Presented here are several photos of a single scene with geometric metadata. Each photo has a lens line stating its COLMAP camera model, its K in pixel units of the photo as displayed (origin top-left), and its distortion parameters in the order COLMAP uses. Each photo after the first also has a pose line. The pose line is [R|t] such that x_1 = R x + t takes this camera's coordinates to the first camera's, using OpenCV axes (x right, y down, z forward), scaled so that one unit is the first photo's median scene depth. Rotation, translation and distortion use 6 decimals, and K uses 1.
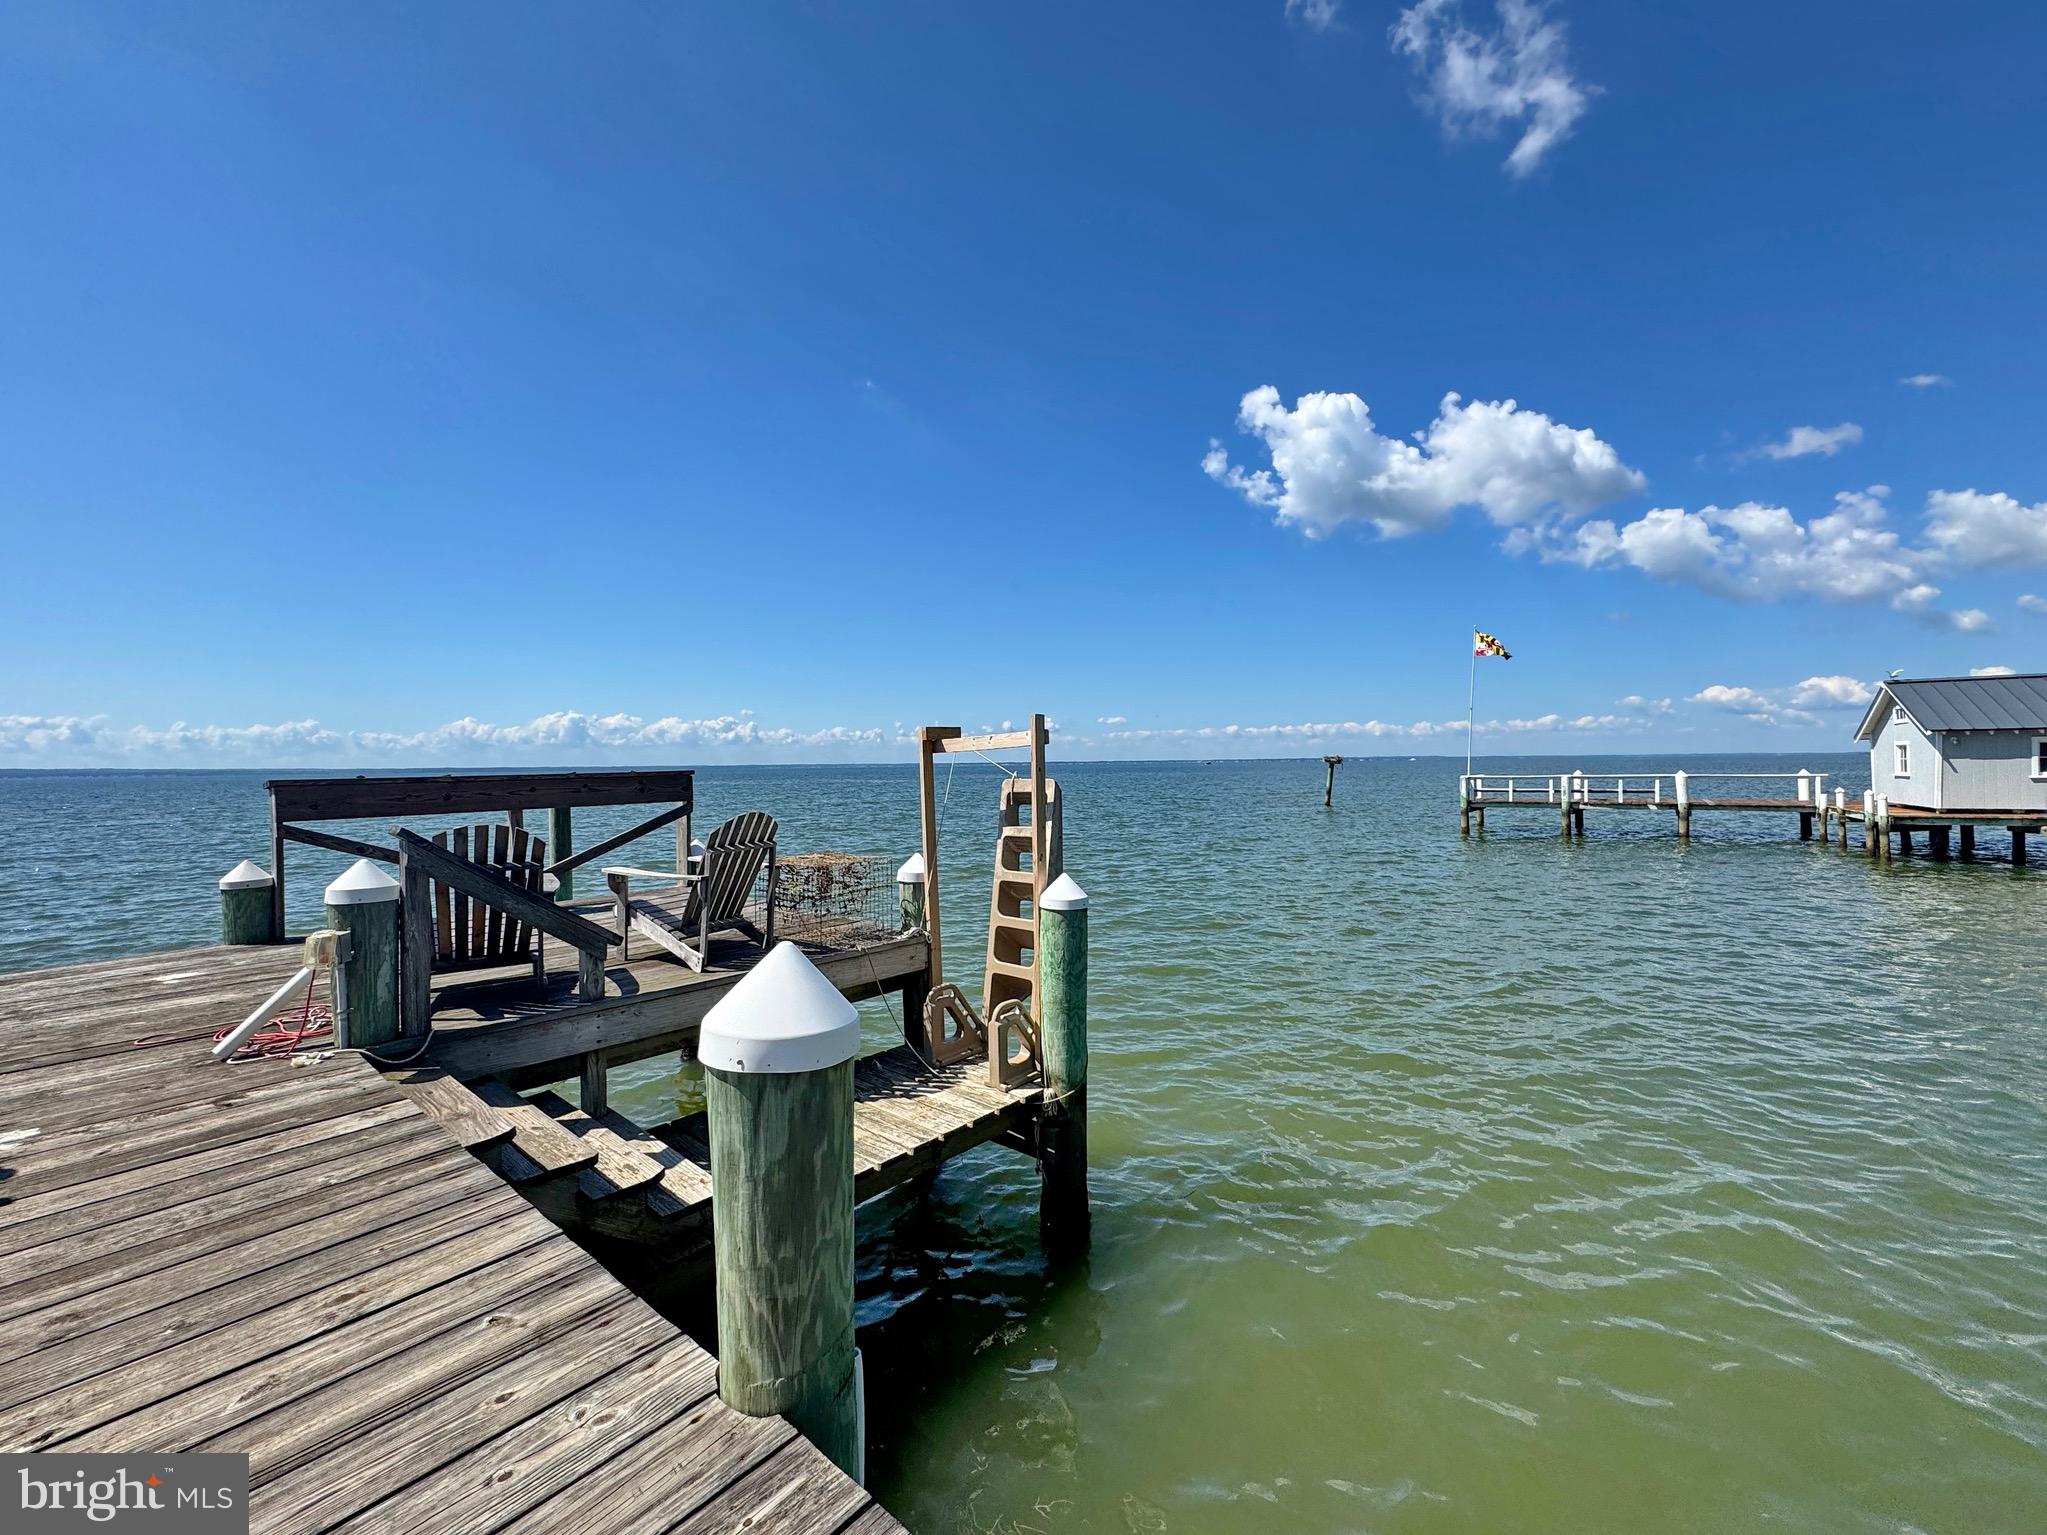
lens RADIAL K [[833.0, 0, 1023.5], [0, 833.0, 767.5], [0, 0, 1]] dist [-0.002804, -0.001002]
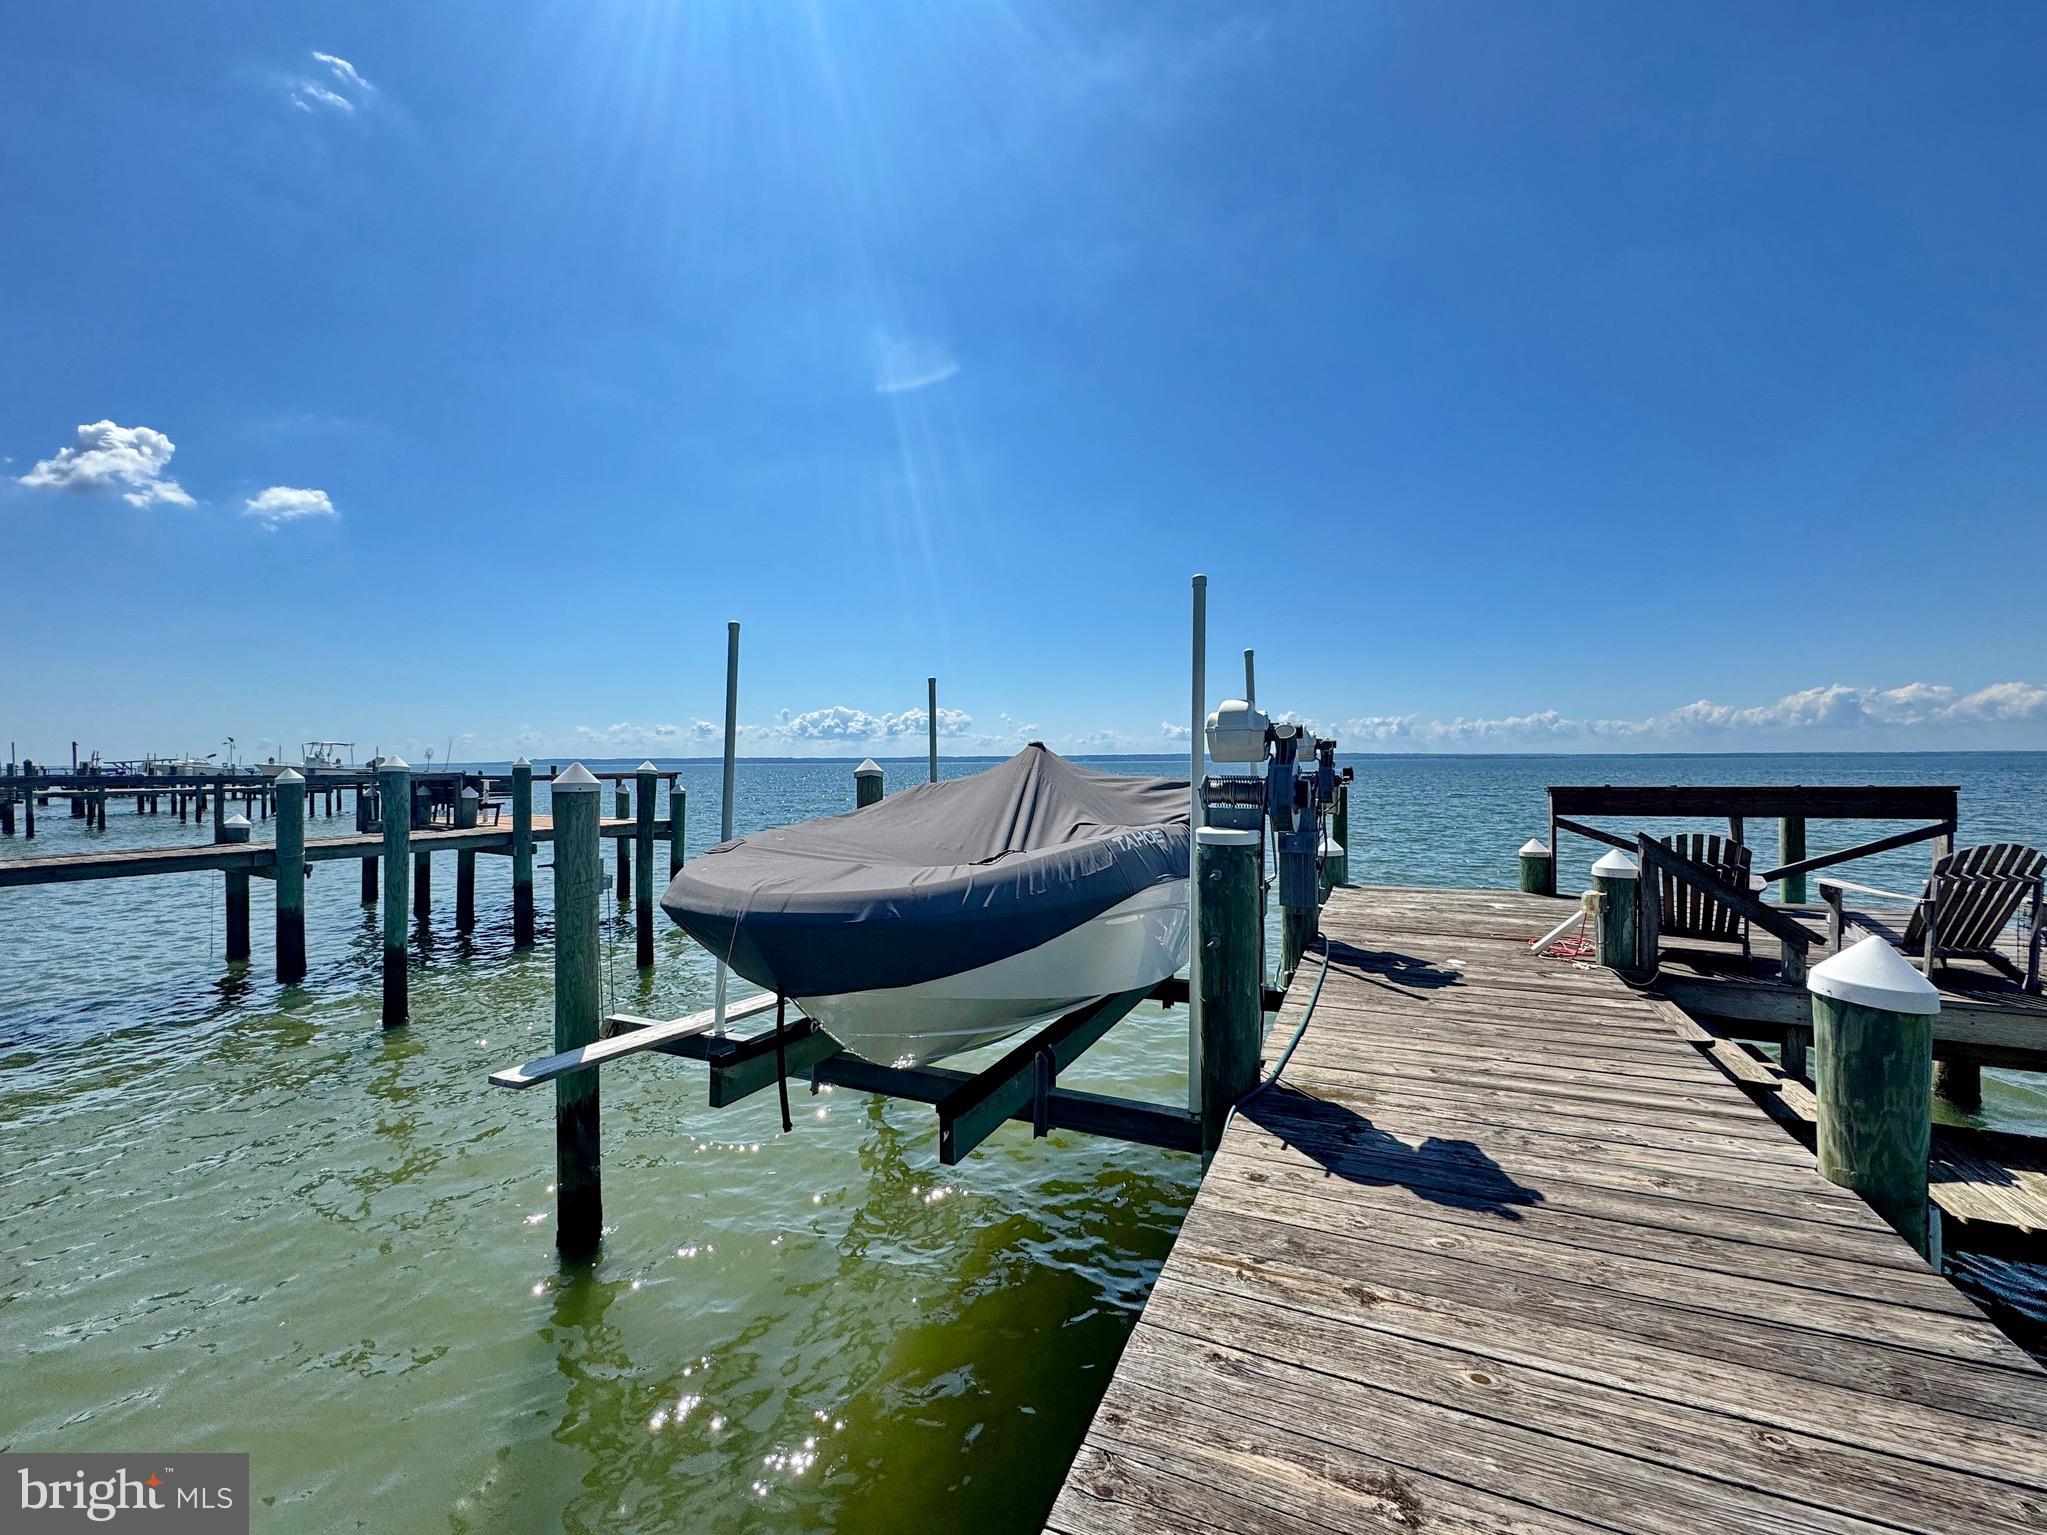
lens RADIAL K [[822.2, 0, 1023.5], [0, 822.2, 767.5], [0, 0, 1]] dist [-0.002046, 0.000412]
pose [[0.287535, 0.019263, -0.957577, 0.342921], [-0.000526, 0.999801, 0.019954, -0.070547], [0.957770, -0.005234, 0.287487, -0.483134]]
